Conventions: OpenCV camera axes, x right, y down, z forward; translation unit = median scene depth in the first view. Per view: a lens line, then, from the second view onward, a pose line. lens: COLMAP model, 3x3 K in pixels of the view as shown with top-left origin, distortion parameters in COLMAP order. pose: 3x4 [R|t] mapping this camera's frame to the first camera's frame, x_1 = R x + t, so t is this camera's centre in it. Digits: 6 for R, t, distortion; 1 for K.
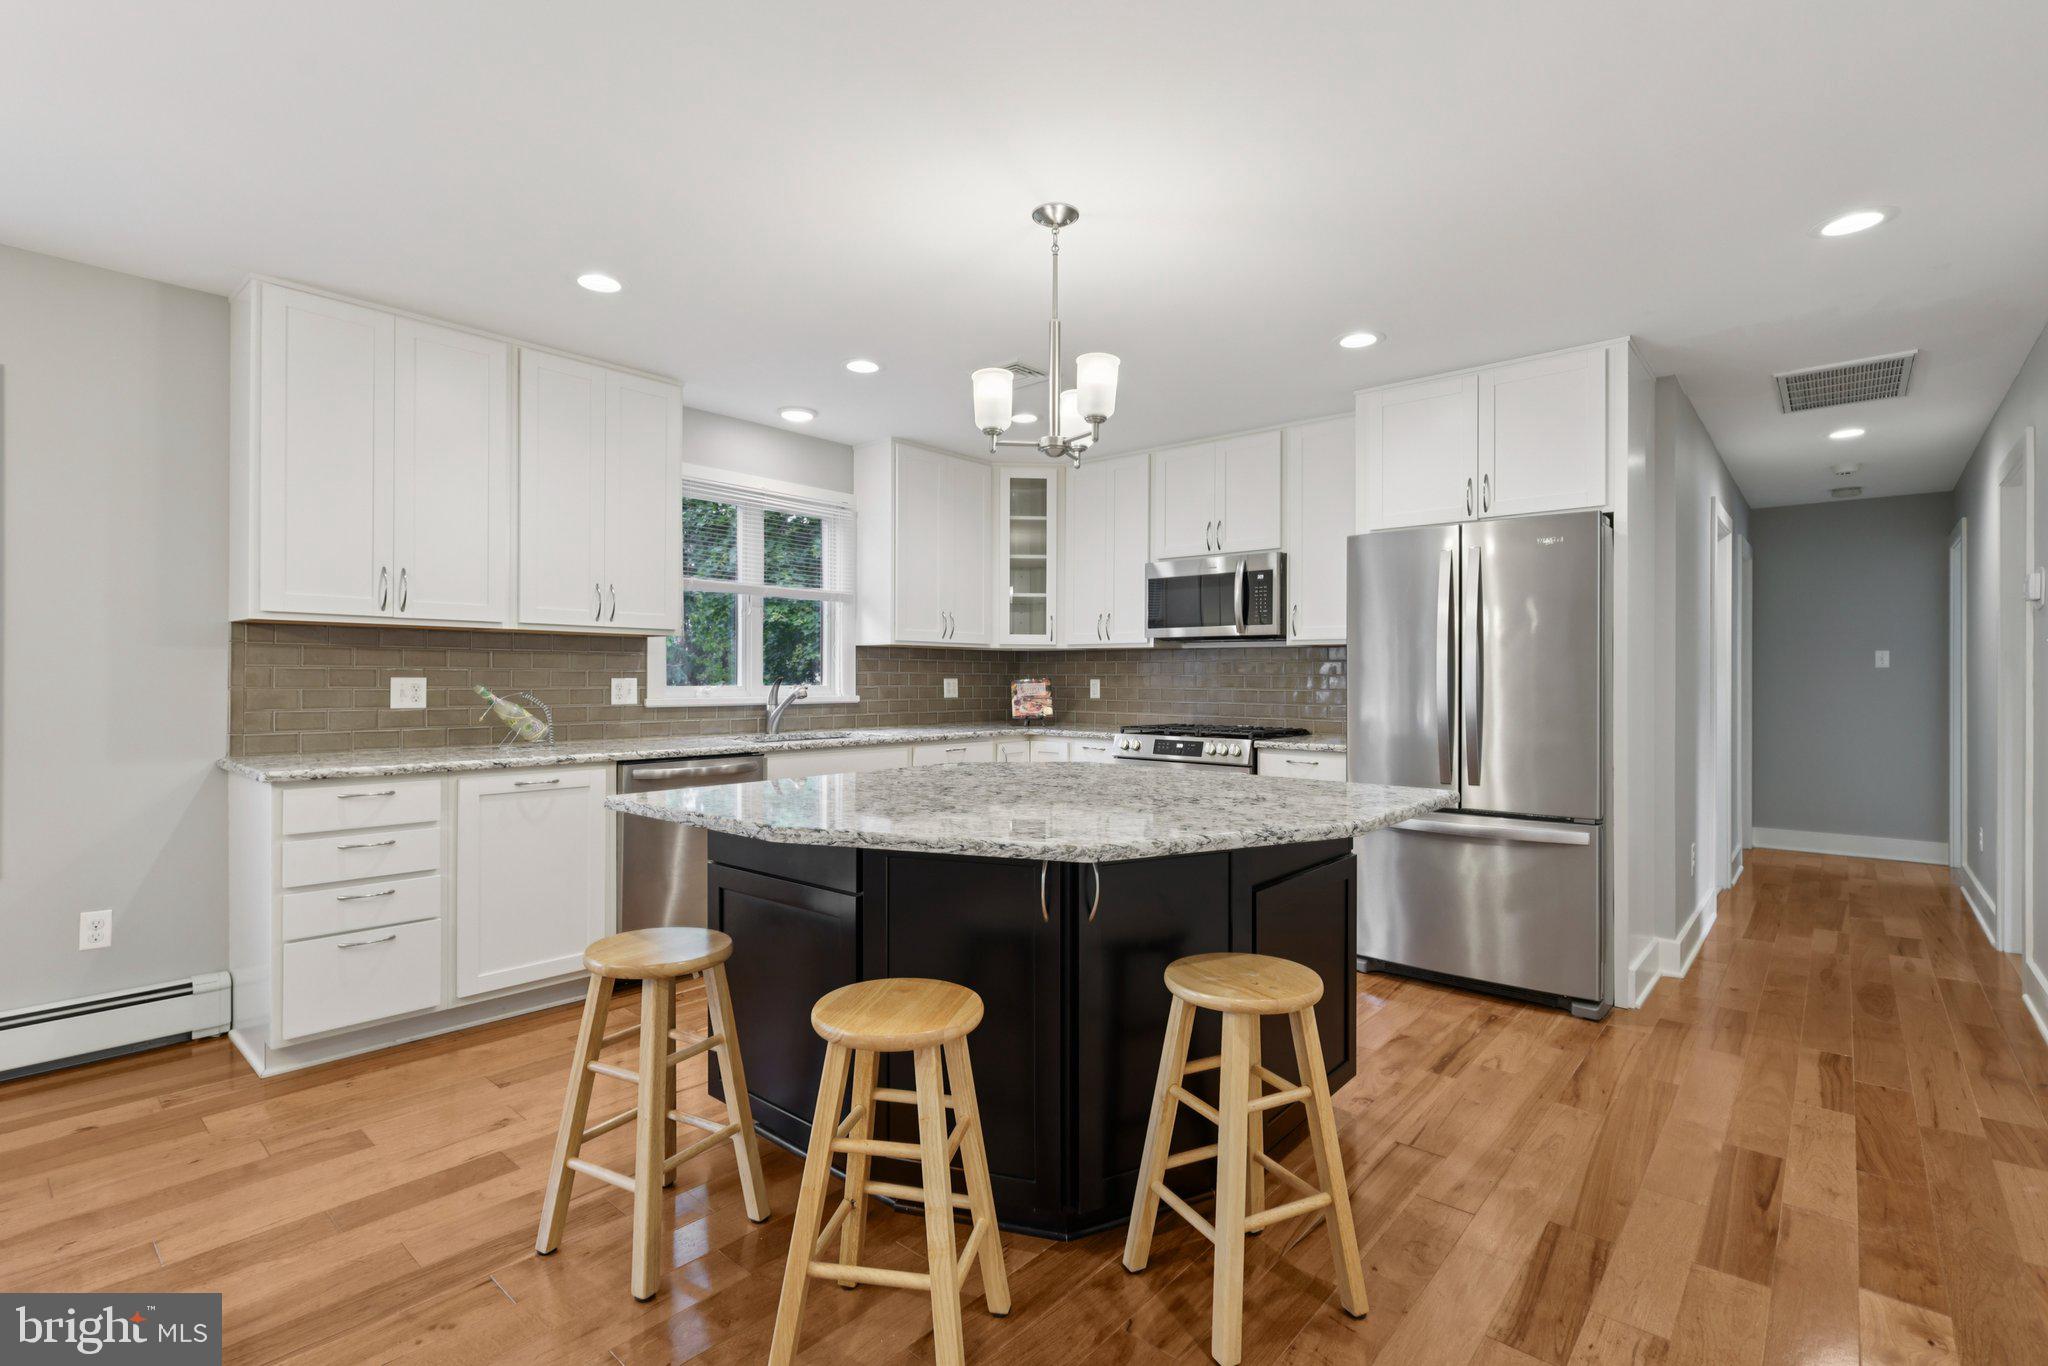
lens RADIAL K [[940.9, 0, 1012.7], [0, 940.9, 680.5], [0, 0, 1]] dist [-0.005110, 0.001080]
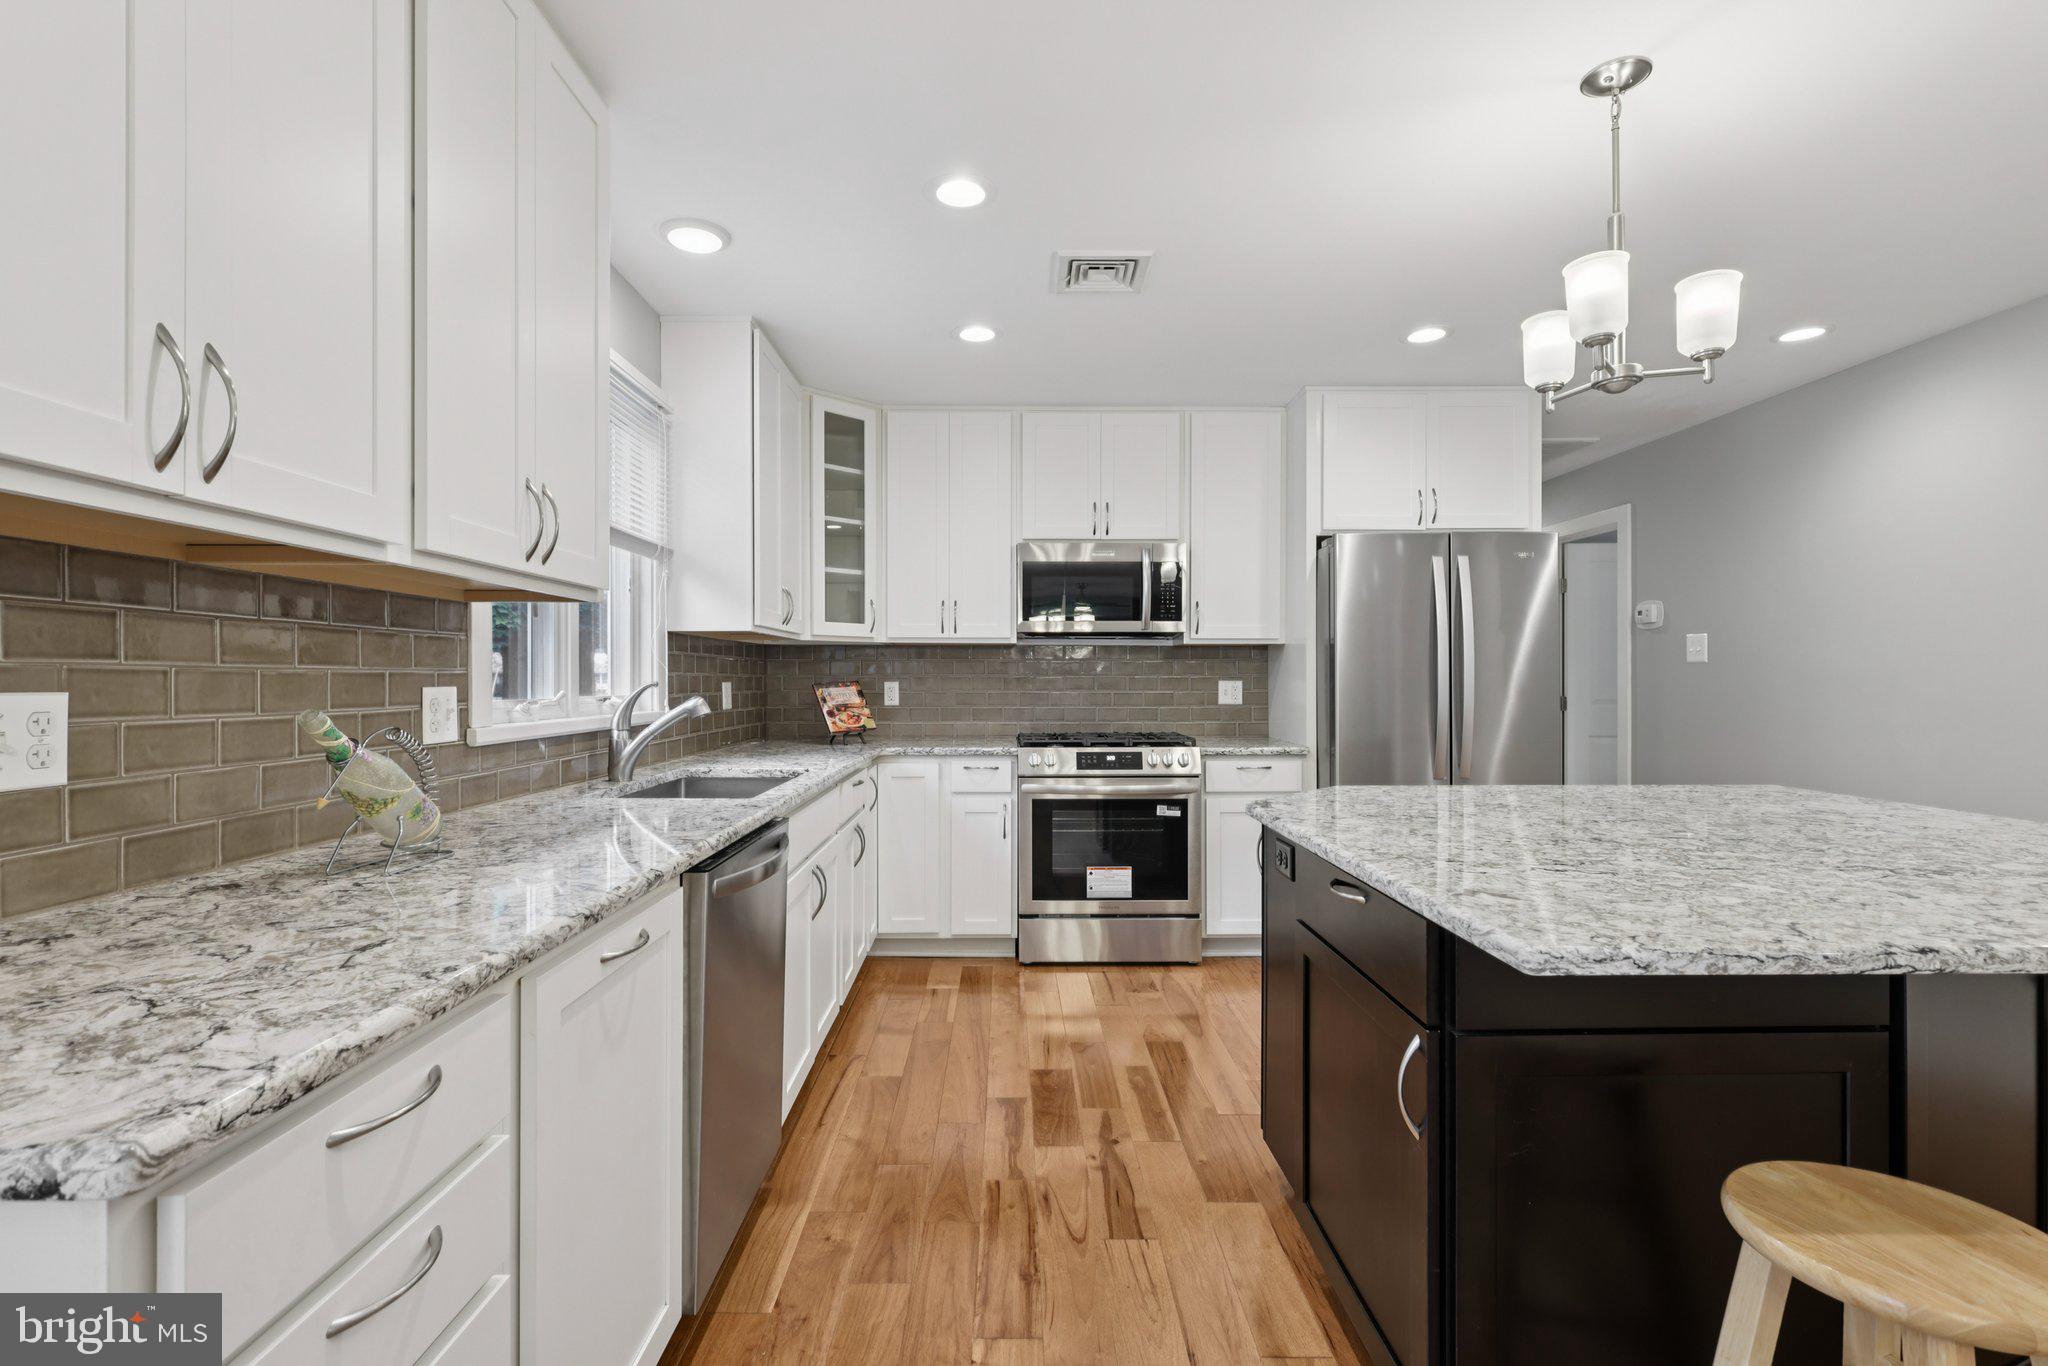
lens RADIAL K [[940.9, 0, 1001.9], [0, 940.9, 672.6], [0, 0, 1]] dist [-0.005110, 0.001080]
pose [[0.756339, -0.001789, 0.654177, -0.534815], [0.007443, 0.999955, -0.005870, -0.005088], [-0.654137, 0.009309, 0.756319, 0.484367]]
